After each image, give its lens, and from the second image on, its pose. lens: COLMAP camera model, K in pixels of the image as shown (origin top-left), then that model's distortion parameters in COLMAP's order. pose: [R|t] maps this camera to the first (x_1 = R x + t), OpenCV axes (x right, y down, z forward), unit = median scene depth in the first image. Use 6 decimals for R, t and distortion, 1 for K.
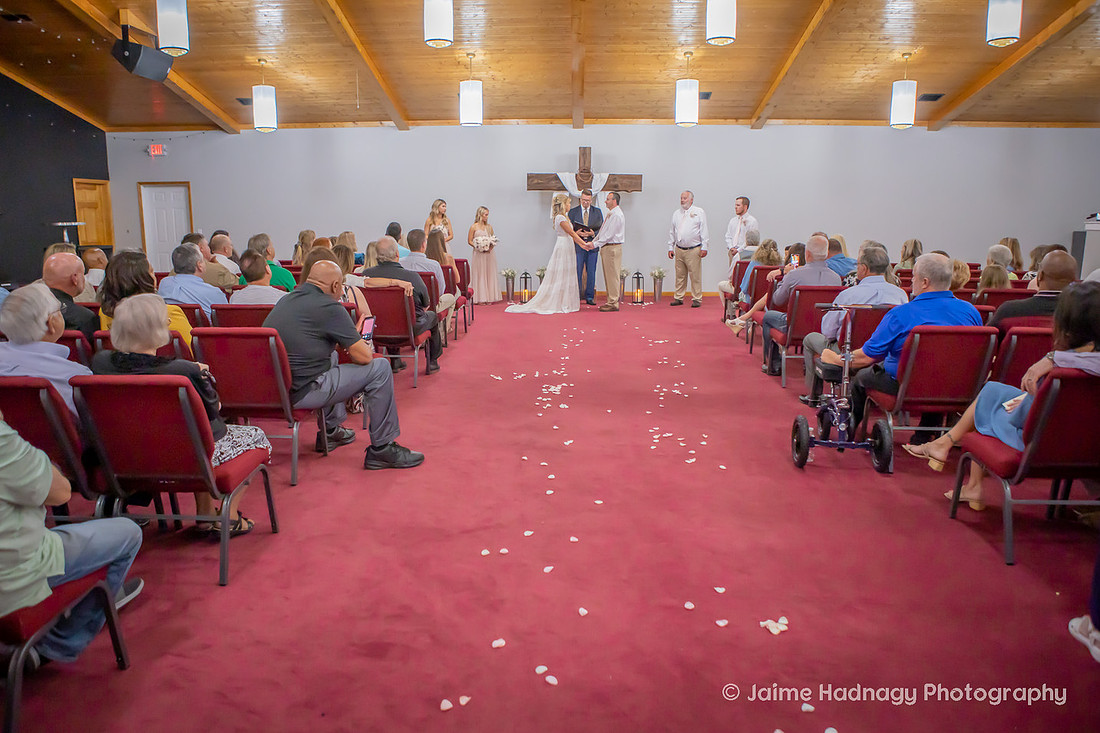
lens RADIAL K [[770.4, 0, 550.0], [0, 770.4, 366.5], [0, 0, 1]] dist [-0.102352, 0.064083]
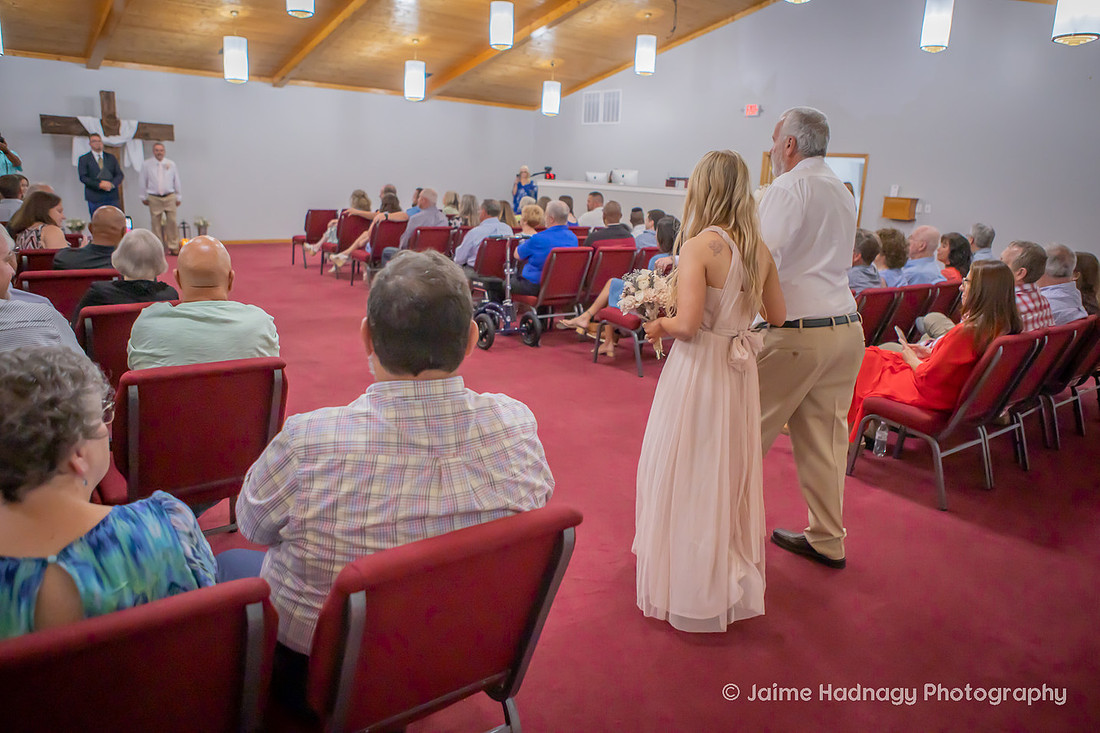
lens RADIAL K [[770.4, 0, 550.0], [0, 770.4, 366.5], [0, 0, 1]] dist [-0.102352, 0.064083]
pose [[0.726341, -0.131539, 0.674631, -0.260532], [0.088691, 0.991248, 0.097784, 0.013676], [-0.681589, -0.011191, 0.731650, -0.067184]]
